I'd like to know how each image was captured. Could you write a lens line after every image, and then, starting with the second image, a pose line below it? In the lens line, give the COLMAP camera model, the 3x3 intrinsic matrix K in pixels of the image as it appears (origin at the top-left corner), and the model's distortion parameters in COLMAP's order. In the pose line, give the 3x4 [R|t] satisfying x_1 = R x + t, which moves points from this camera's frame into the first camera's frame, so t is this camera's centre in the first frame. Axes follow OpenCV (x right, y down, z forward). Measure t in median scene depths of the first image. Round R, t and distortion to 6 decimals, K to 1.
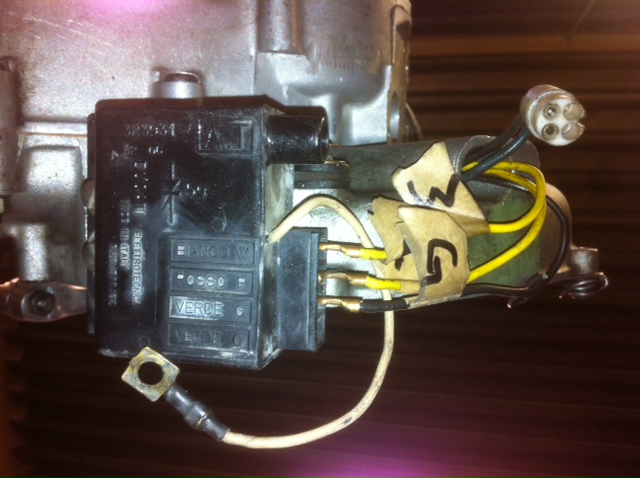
lens RADIAL K [[663.6, 0, 320.0], [0, 663.6, 239.0], [0, 0, 1]] dist [0.077386, -0.406968]
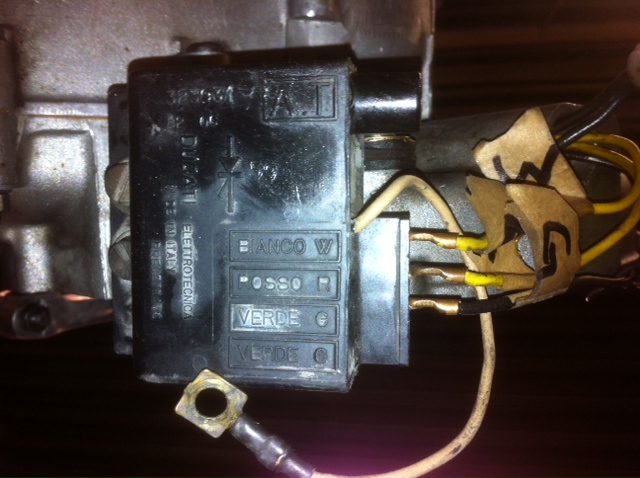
lens RADIAL K [[663.6, 0, 320.0], [0, 663.6, 239.0], [0, 0, 1]] dist [0.077386, -0.406968]
pose [[0.998446, -0.036313, 0.042282, -0.145289], [0.036415, 0.999335, -0.001652, 0.012434], [-0.042194, 0.003189, 0.999104, 0.192413]]
